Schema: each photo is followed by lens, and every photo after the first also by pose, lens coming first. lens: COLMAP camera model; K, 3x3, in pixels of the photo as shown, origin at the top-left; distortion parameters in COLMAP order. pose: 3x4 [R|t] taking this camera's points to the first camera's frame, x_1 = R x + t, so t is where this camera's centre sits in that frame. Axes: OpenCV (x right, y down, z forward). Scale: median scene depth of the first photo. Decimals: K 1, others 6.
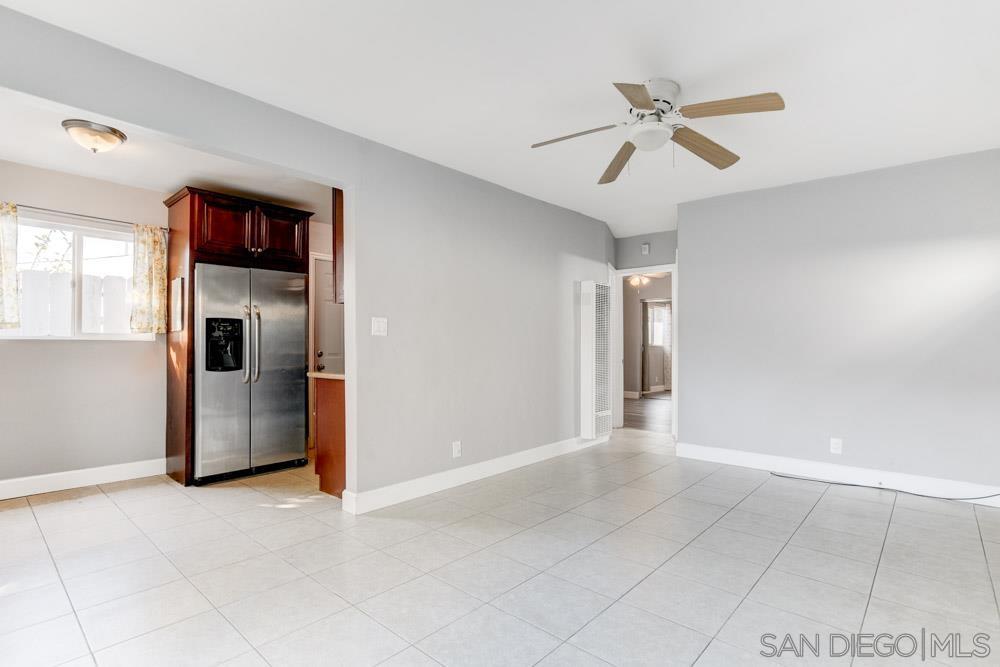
lens RADIAL K [[485.6, 0, 501.5], [0, 485.6, 336.6], [0, 0, 1]] dist [-0.003411, 0.003779]
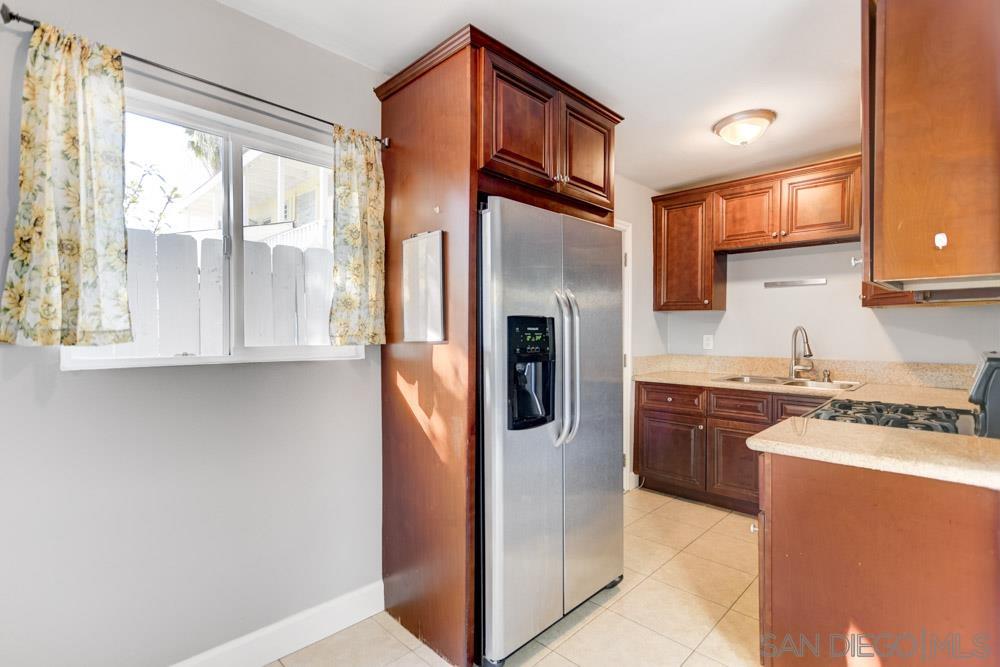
lens RADIAL K [[475.0, 0, 496.4], [0, 475.0, 335.8], [0, 0, 1]] dist [-0.008673, 0.007345]
pose [[0.998842, -0.001959, -0.048066, -0.569716], [0.003140, 0.999695, 0.024504, -0.029241], [0.048003, -0.024626, 0.998544, 0.521415]]
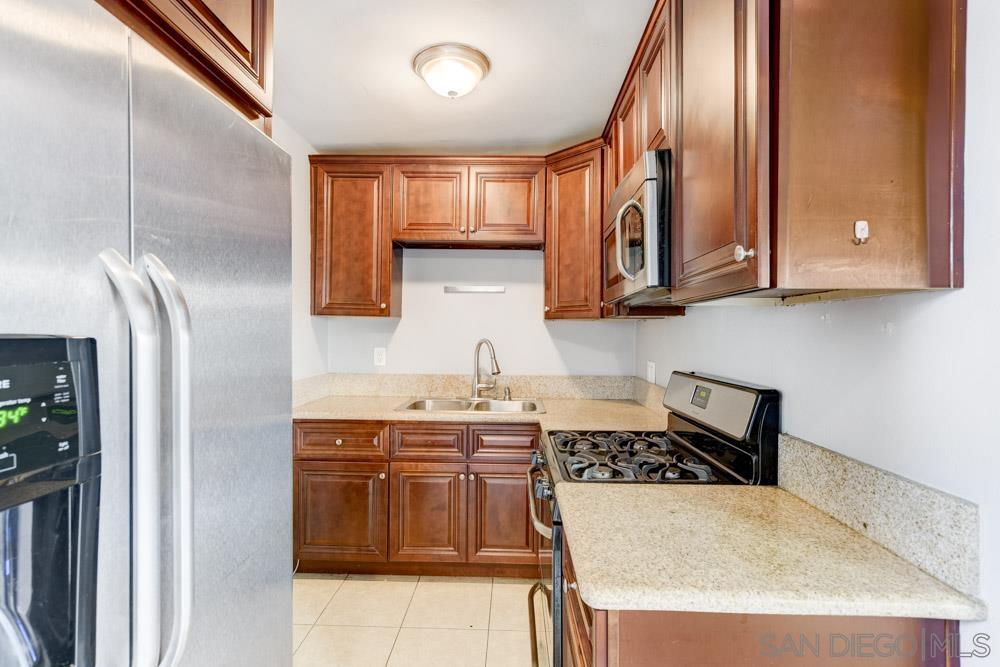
lens RADIAL K [[485.6, 0, 499.4], [0, 485.6, 334.4], [0, 0, 1]] dist [-0.003411, 0.003779]
pose [[0.769029, 0.002965, 0.639207, -0.541314], [-0.015065, 0.999796, 0.013487, -0.039071], [-0.639037, -0.020002, 0.768916, 0.749662]]
